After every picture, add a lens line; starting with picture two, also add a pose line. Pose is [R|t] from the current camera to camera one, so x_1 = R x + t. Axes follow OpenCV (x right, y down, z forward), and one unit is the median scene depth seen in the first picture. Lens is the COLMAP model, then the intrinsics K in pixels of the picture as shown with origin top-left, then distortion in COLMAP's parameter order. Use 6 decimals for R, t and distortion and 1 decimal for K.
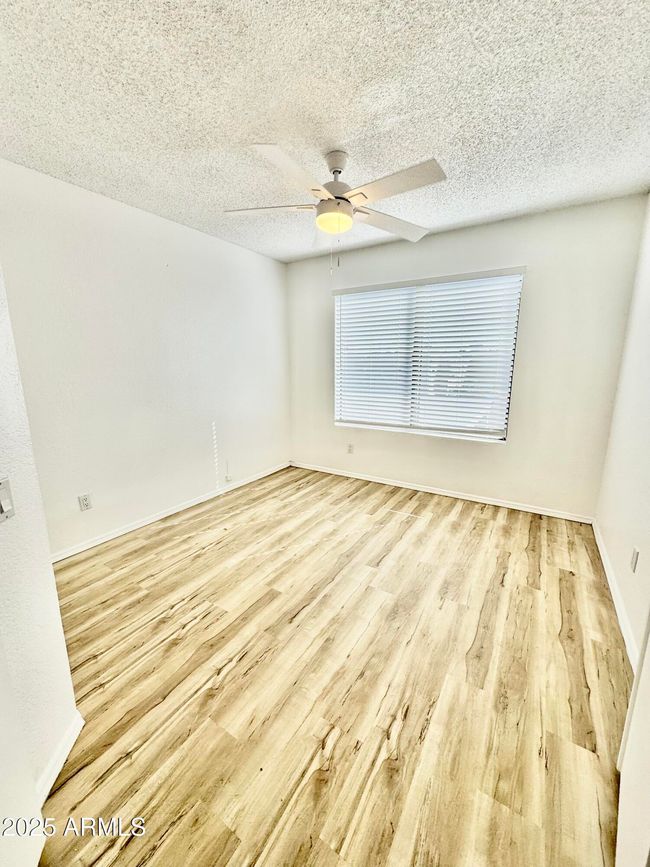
lens RADIAL K [[343.6, 0, 324.9], [0, 343.6, 431.5], [0, 0, 1]] dist [-0.000742, -0.000053]
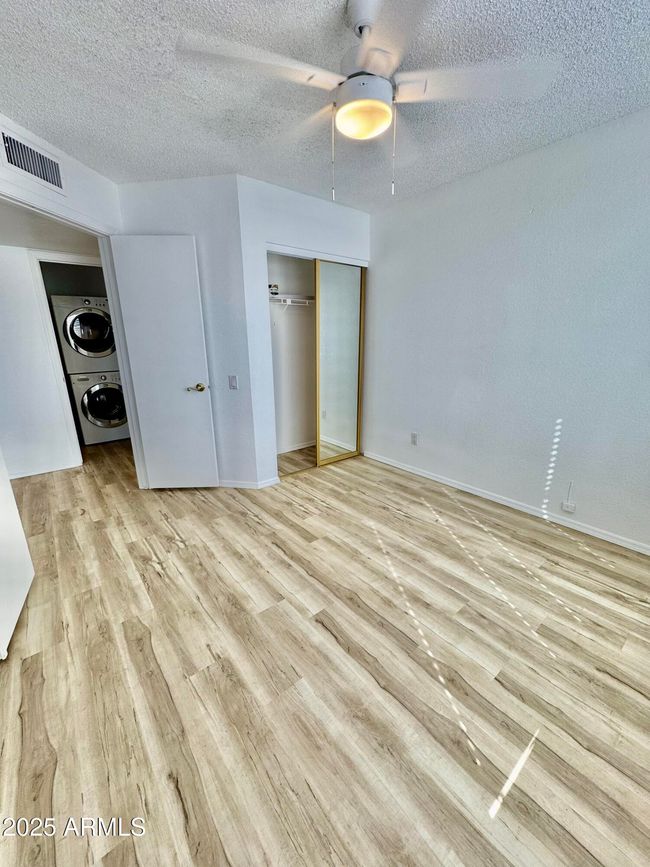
lens RADIAL K [[343.6, 0, 324.9], [0, 343.6, 431.5], [0, 0, 1]] dist [-0.000742, -0.000053]
pose [[-0.312780, 0.259545, -0.913677, 0.811397], [-0.176561, 0.929288, 0.324422, -0.251063], [0.933271, 0.262792, -0.244837, 1.249999]]
